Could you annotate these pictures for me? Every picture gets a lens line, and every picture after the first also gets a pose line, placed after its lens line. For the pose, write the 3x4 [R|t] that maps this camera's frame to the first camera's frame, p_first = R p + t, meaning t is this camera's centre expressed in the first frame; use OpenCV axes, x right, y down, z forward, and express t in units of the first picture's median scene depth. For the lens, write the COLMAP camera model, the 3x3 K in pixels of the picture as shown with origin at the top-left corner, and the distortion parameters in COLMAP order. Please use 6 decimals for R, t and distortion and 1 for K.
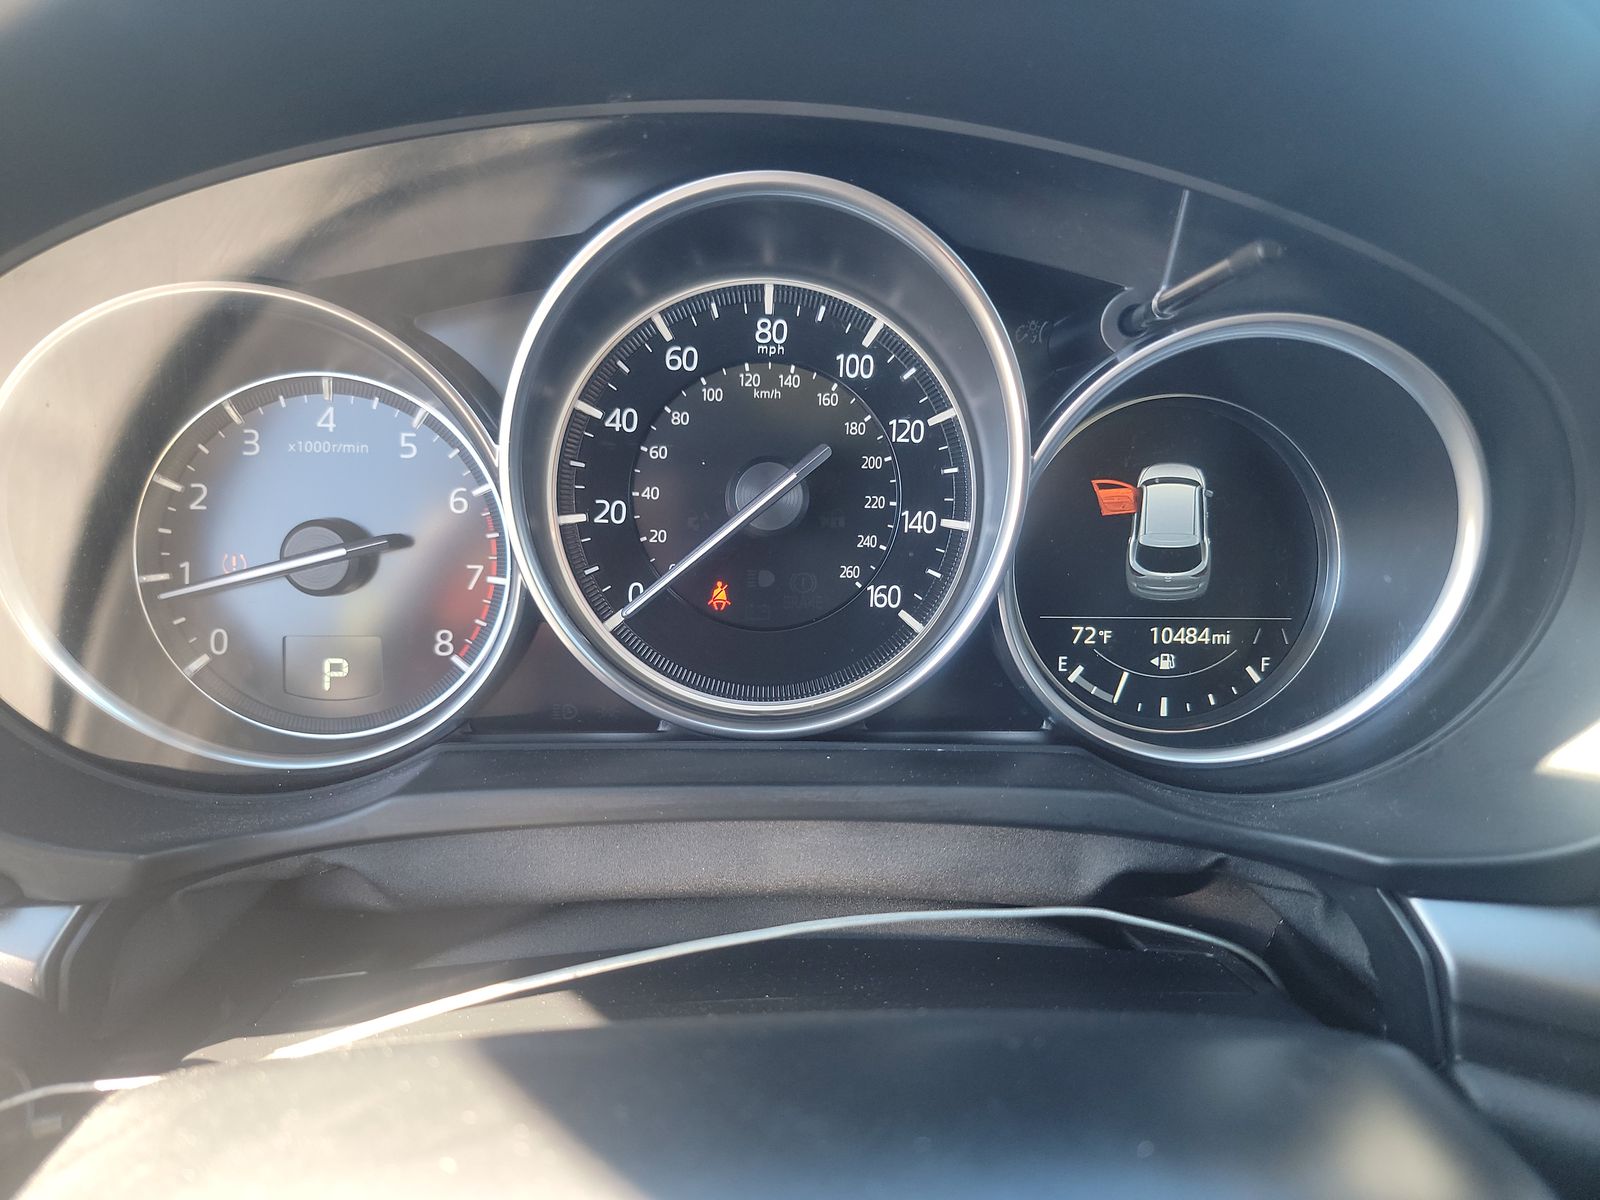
lens RADIAL K [[1123.3, 0, 793.3], [0, 1123.3, 597.3], [0, 0, 1]] dist [0.027252, -0.027784]
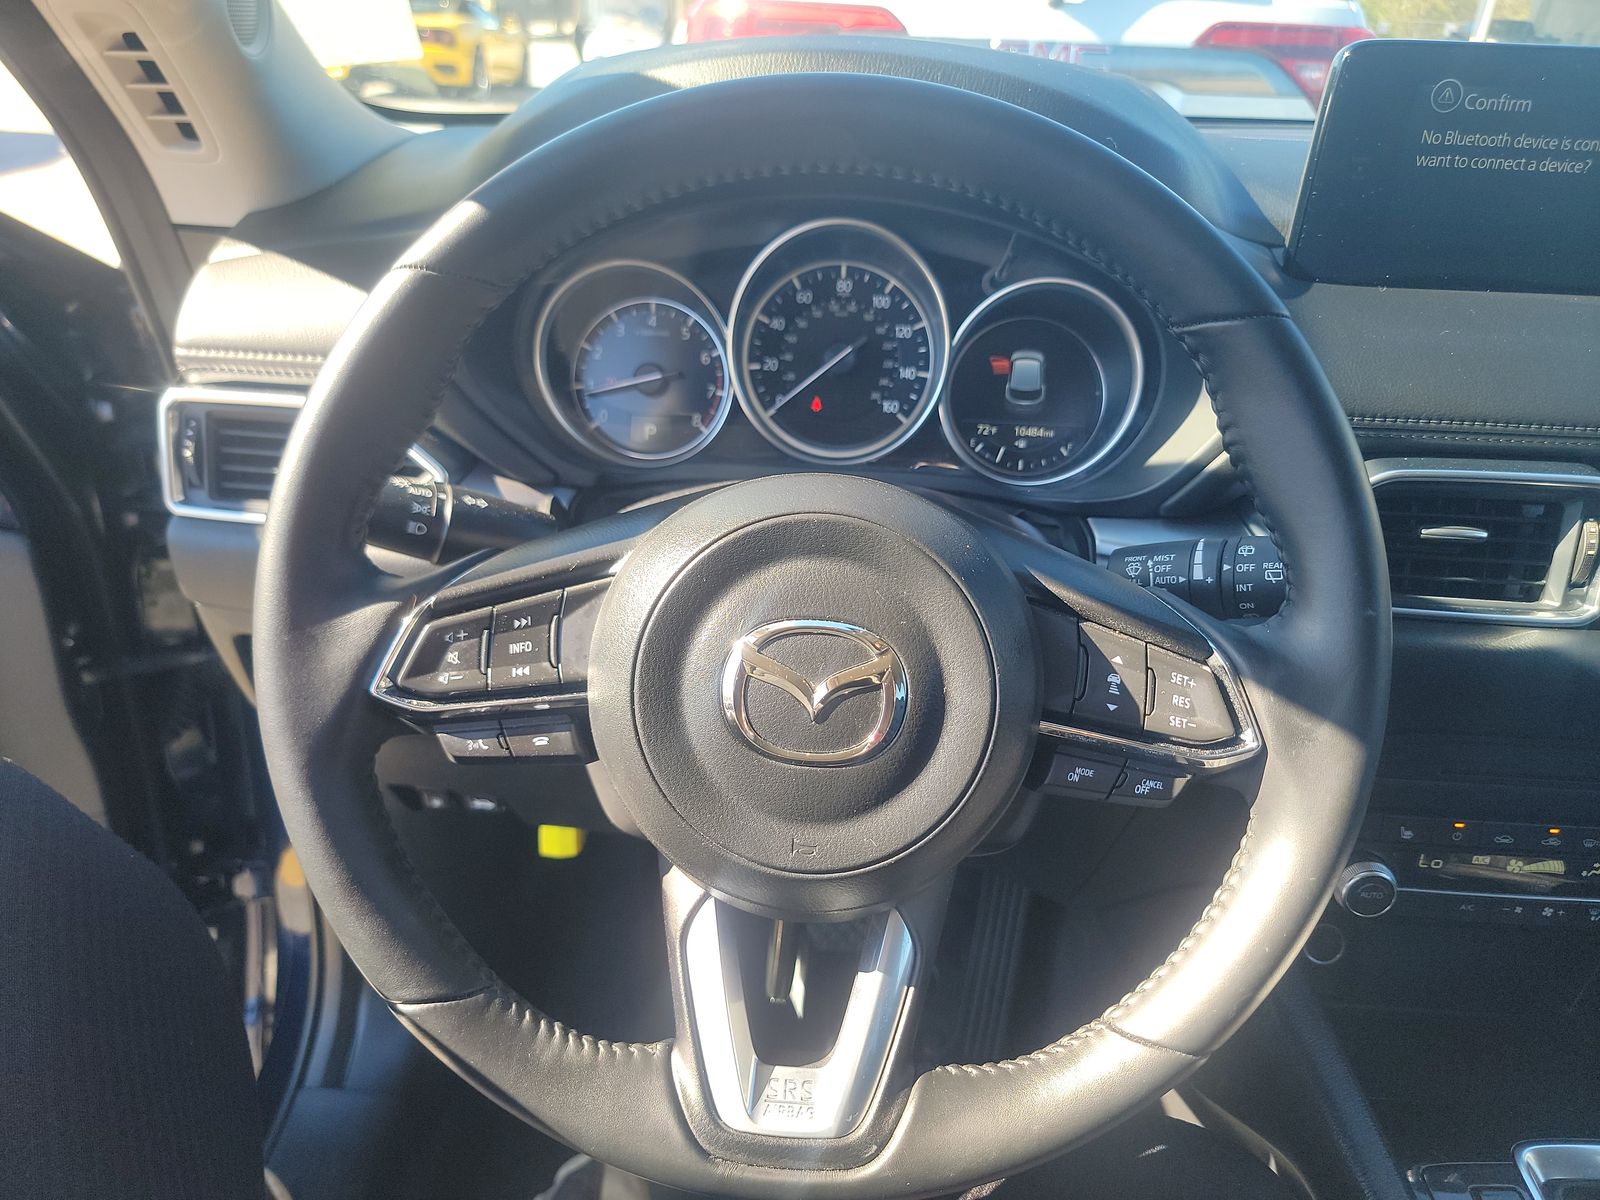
lens RADIAL K [[1123.3, 0, 795.6], [0, 1123.3, 611.5], [0, 0, 1]] dist [0.027252, -0.027784]
pose [[0.991540, 0.047630, -0.120744, 0.186532], [-0.046385, 0.998838, 0.013107, 0.390519], [0.121228, -0.007396, 0.992597, -1.257606]]
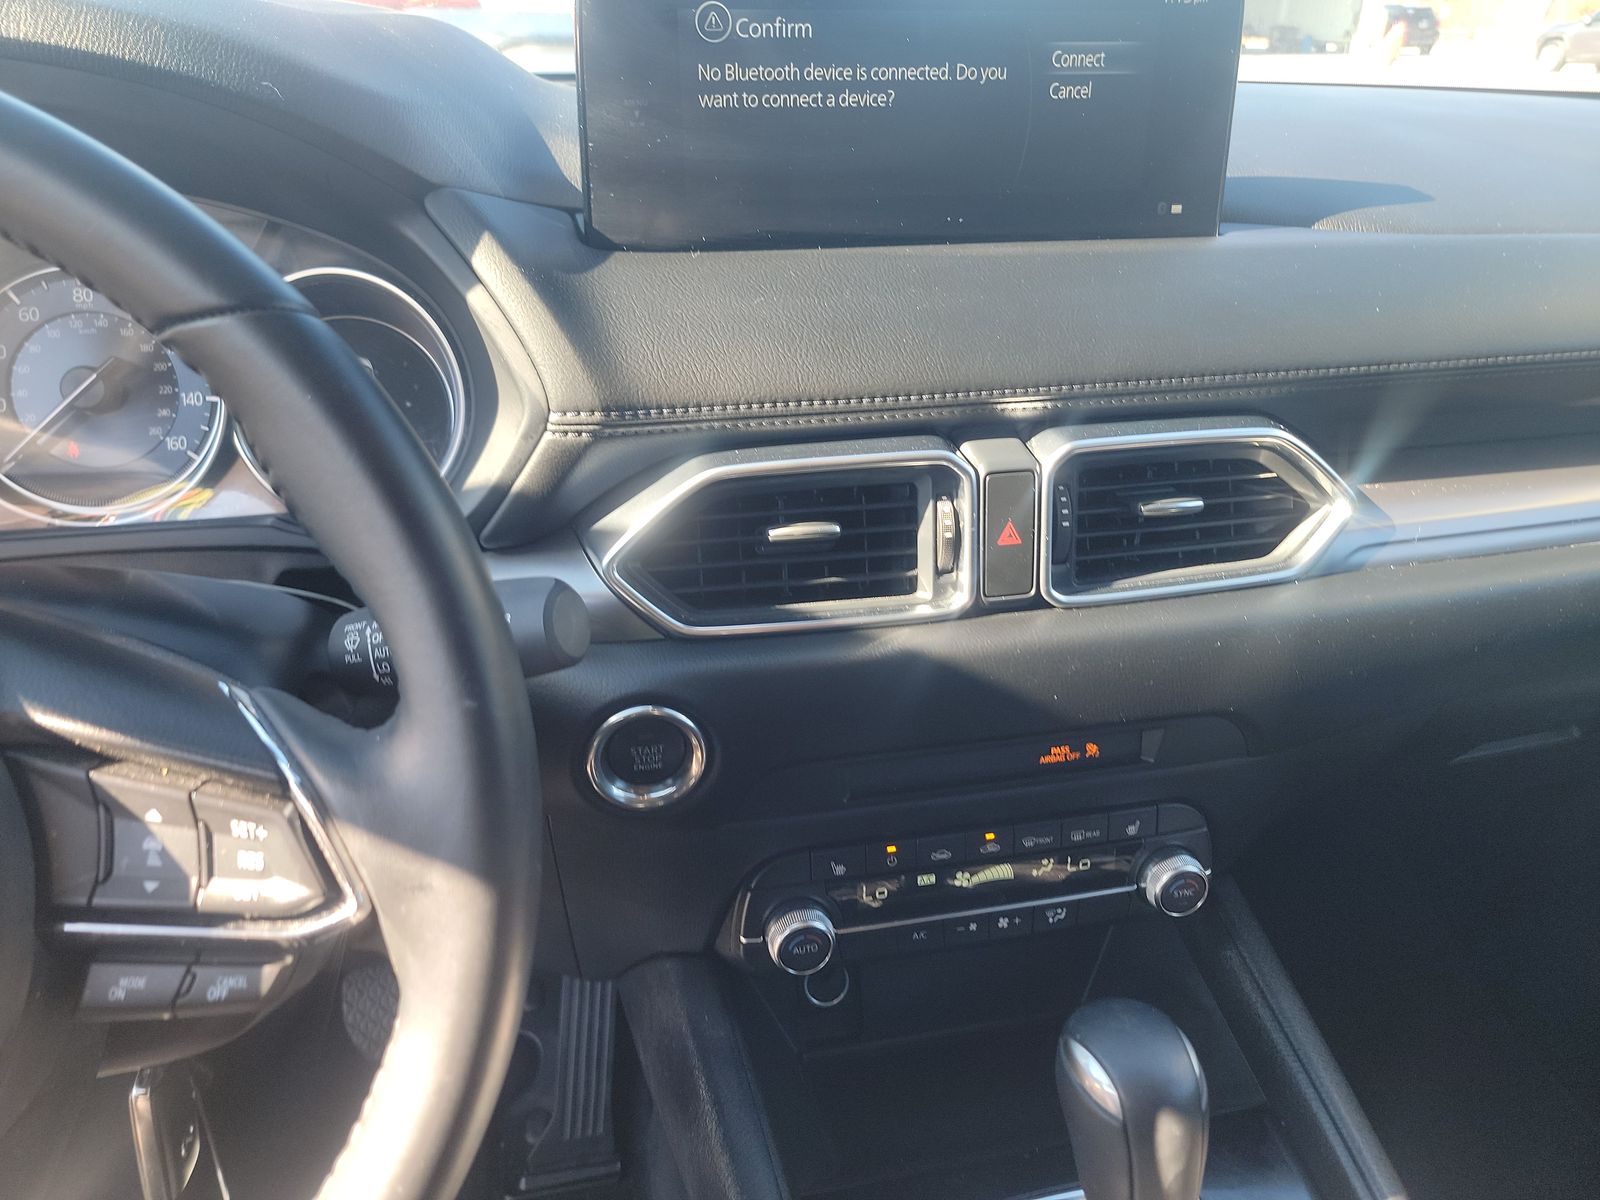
lens RADIAL K [[1123.3, 0, 809.1], [0, 1123.3, 592.9], [0, 0, 1]] dist [0.027252, -0.027784]
pose [[0.991025, -0.092104, 0.096887, 0.881162], [0.090804, 0.995711, 0.017747, 0.294698], [-0.098106, -0.008790, 0.995137, -0.864063]]
